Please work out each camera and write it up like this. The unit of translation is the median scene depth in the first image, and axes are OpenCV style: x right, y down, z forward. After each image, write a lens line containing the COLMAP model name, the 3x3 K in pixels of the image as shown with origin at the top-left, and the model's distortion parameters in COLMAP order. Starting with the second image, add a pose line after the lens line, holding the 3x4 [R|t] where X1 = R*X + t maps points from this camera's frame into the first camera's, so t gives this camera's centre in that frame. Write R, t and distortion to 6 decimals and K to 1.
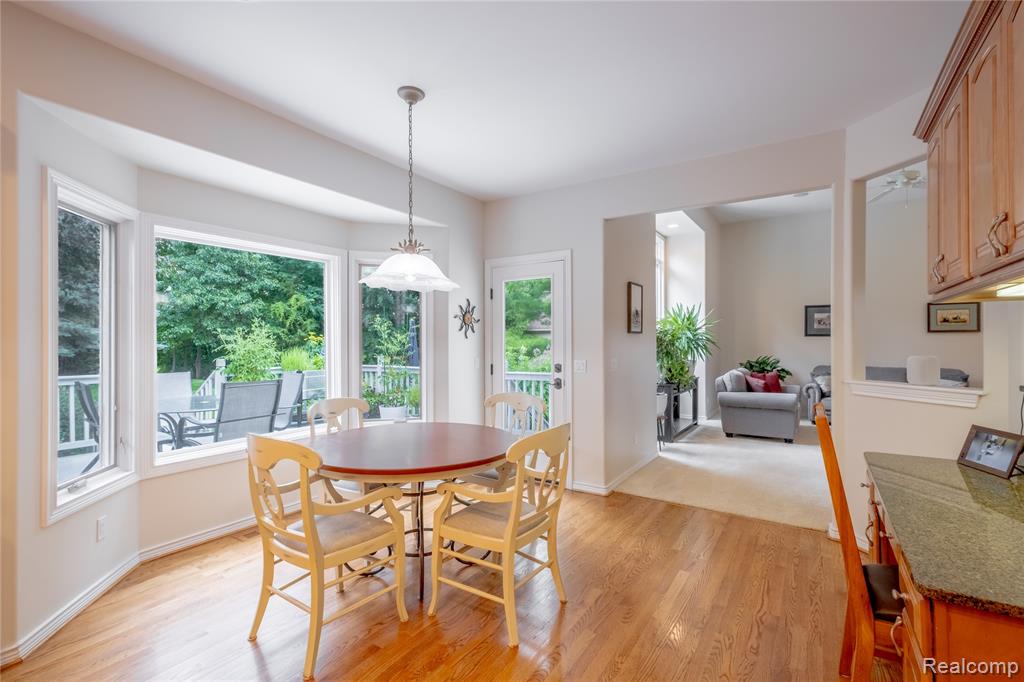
lens RADIAL K [[479.8, 0, 512.0], [0, 479.8, 341.0], [0, 0, 1]] dist [0.018347, -0.000101]
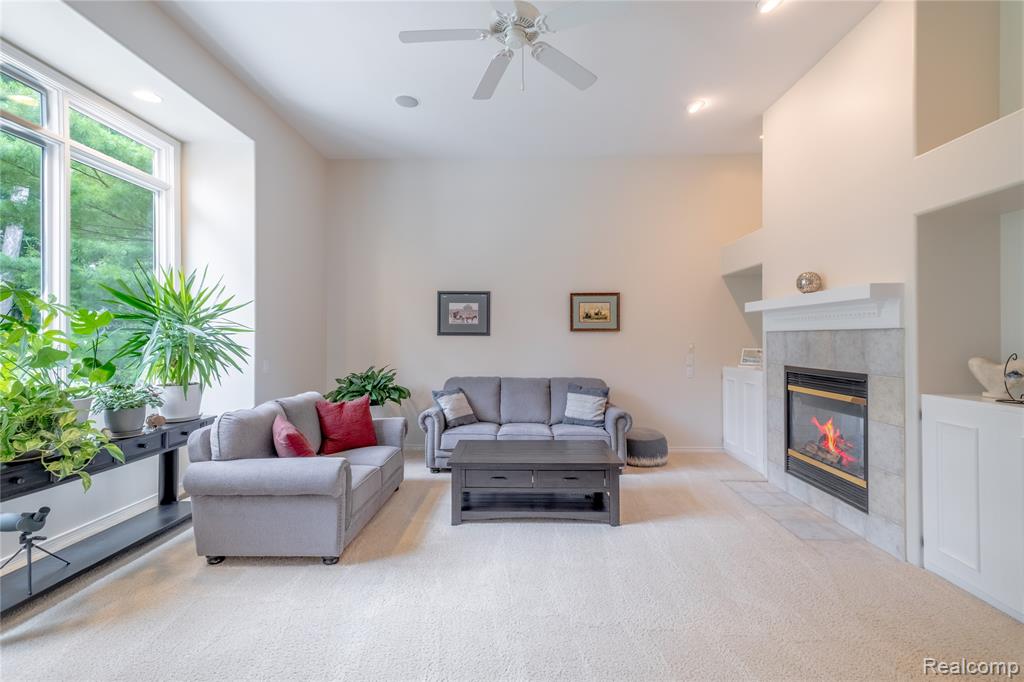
lens RADIAL K [[441.6, 0, 509.0], [0, 441.6, 340.0], [0, 0, 1]] dist [0.017486, -0.005108]
pose [[0.858839, -0.000233, 0.512246, 0.410458], [-0.001950, 0.999991, 0.003724, -0.006217], [-0.512242, -0.004197, 0.858831, 0.446342]]
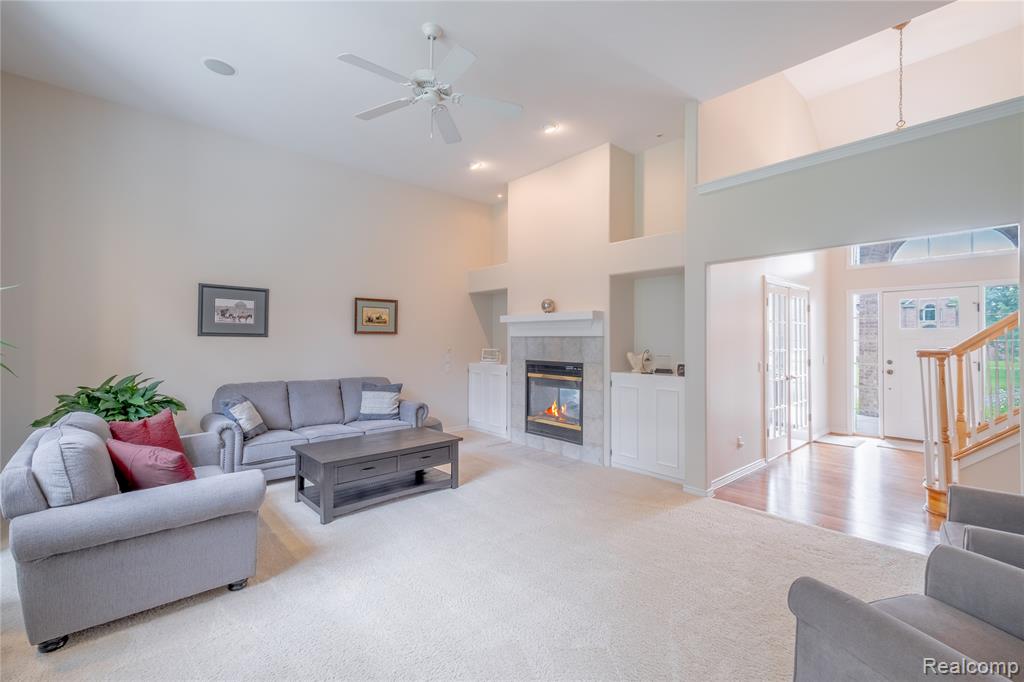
lens RADIAL K [[441.6, 0, 509.0], [0, 441.6, 340.0], [0, 0, 1]] dist [0.017486, -0.005108]
pose [[0.274088, 0.006046, 0.961686, 0.214510], [-0.007417, 0.999964, -0.004172, -0.006000], [-0.961676, -0.005989, 0.274123, 0.547445]]
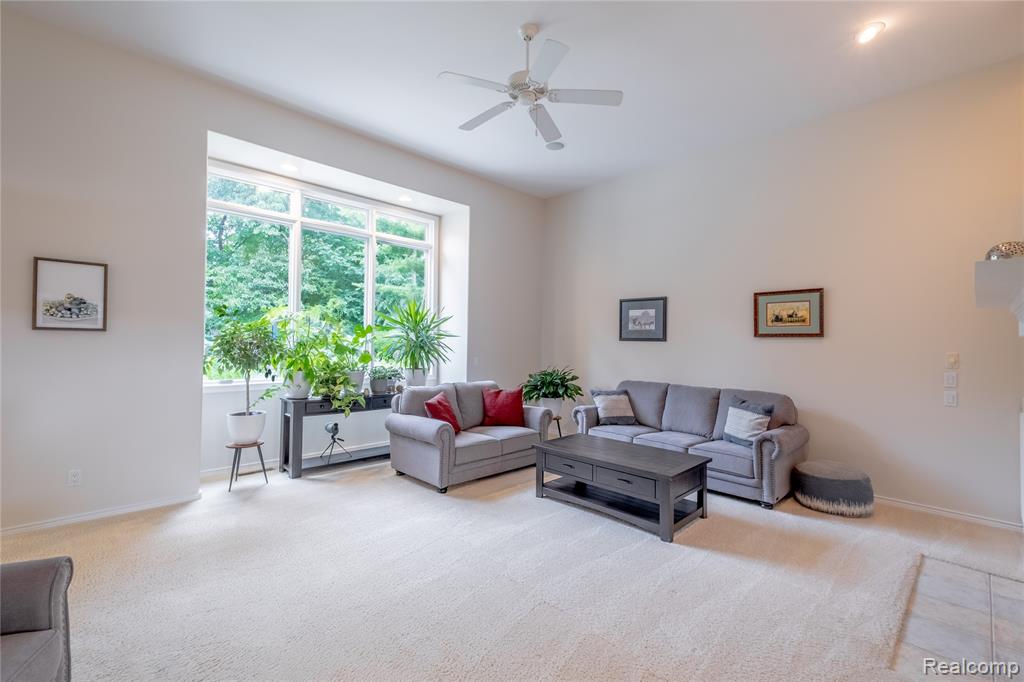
lens RADIAL K [[441.6, 0, 509.0], [0, 441.6, 340.0], [0, 0, 1]] dist [0.017486, -0.005108]
pose [[0.972575, 0.013431, -0.232203, 0.666625], [-0.014546, 0.999889, -0.003088, -0.006841], [0.232136, 0.006381, 0.972662, 0.330316]]
